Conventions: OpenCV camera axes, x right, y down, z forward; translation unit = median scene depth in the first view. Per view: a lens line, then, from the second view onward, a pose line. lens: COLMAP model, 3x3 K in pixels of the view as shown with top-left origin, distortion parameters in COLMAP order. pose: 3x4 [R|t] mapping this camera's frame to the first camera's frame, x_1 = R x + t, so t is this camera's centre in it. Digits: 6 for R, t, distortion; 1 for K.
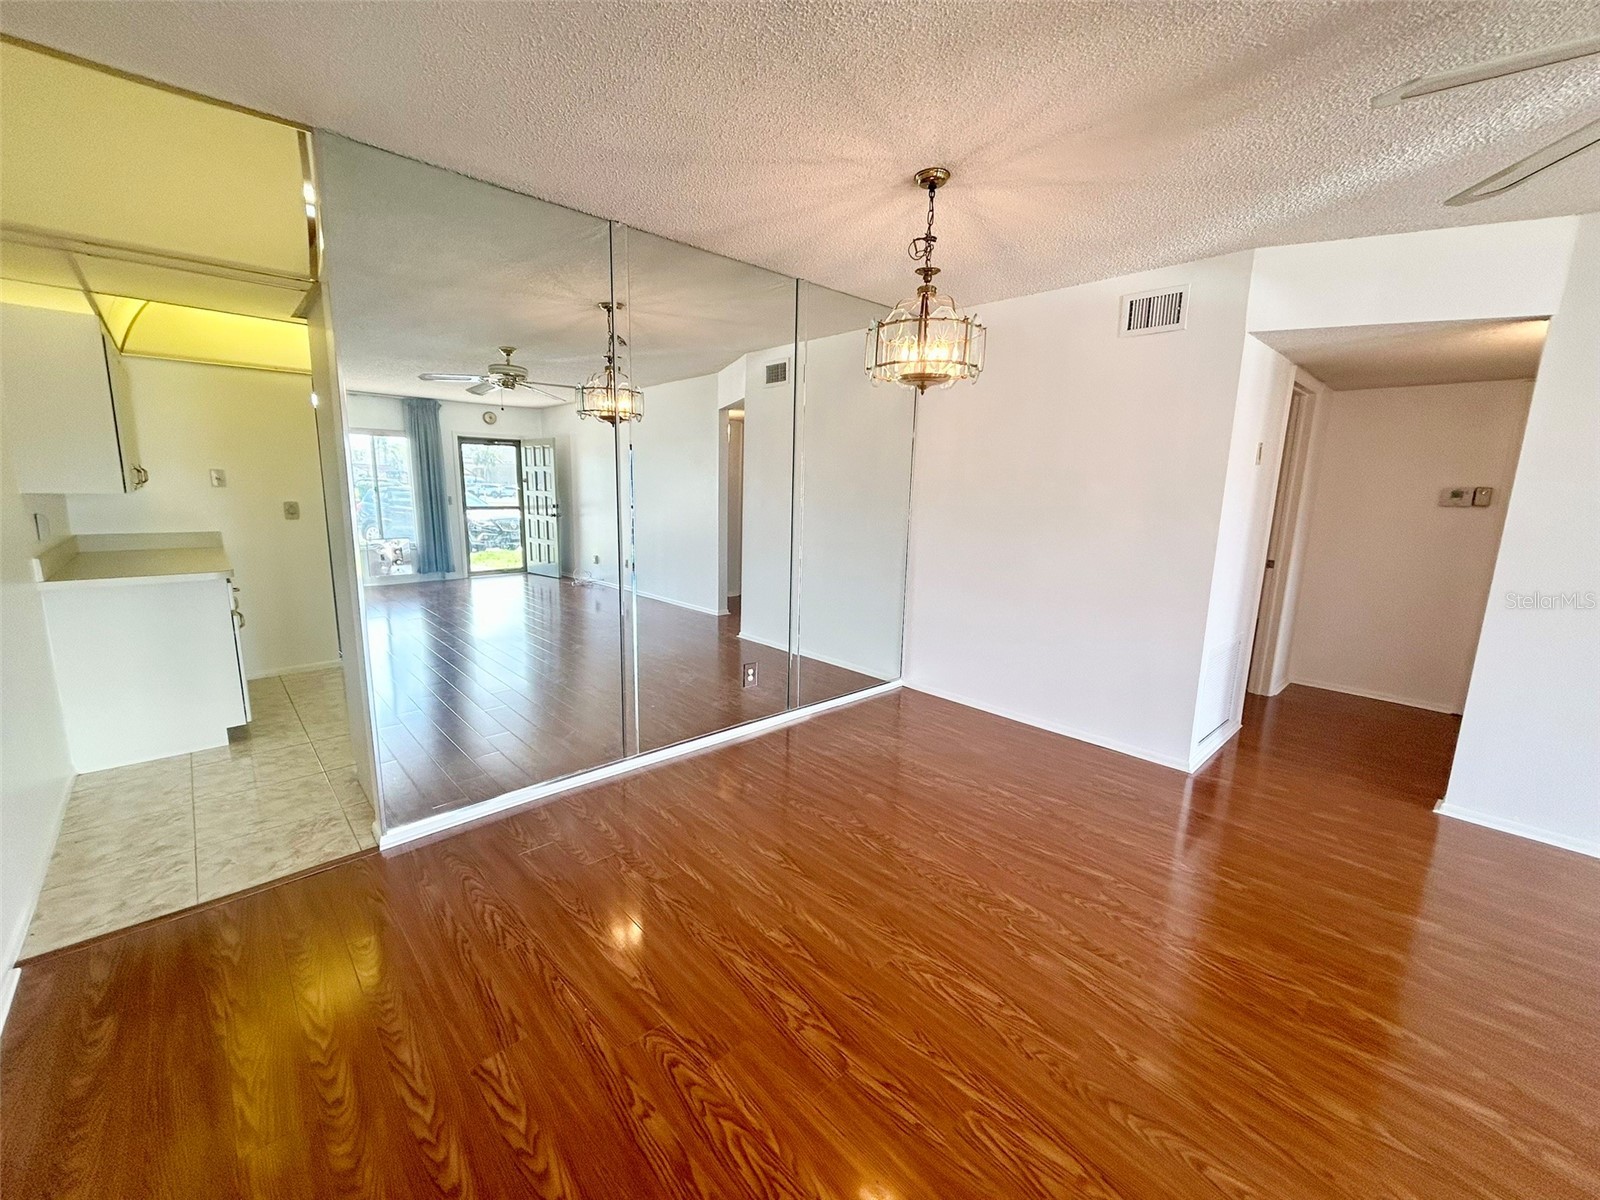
lens RADIAL K [[648.6, 0, 801.1], [0, 648.6, 601.1], [0, 0, 1]] dist [-0.000545, 0.001009]
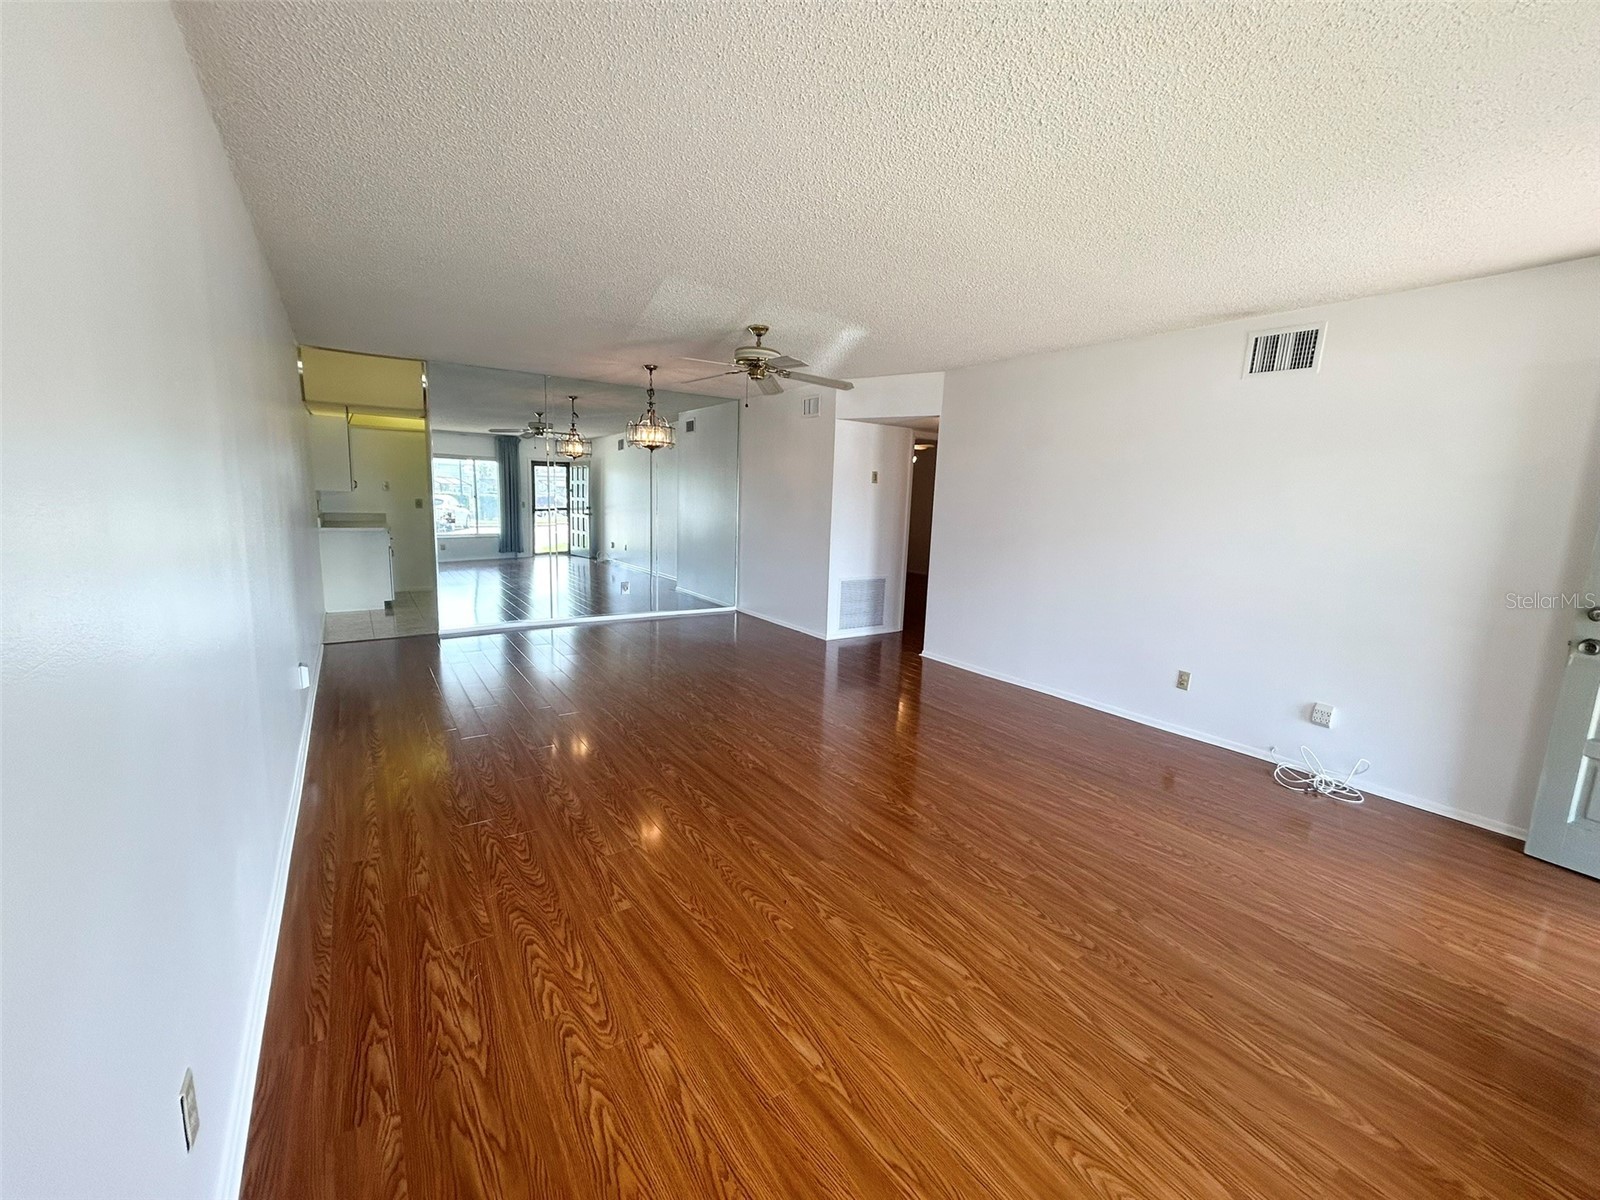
lens RADIAL K [[648.6, 0, 799.6], [0, 648.6, 599.3], [0, 0, 1]] dist [-0.000545, 0.001009]
pose [[0.988352, 0.032564, -0.148664, 0.306606], [-0.036157, 0.999114, -0.021531, 0.070753], [0.147831, 0.026656, 0.988653, -0.355447]]
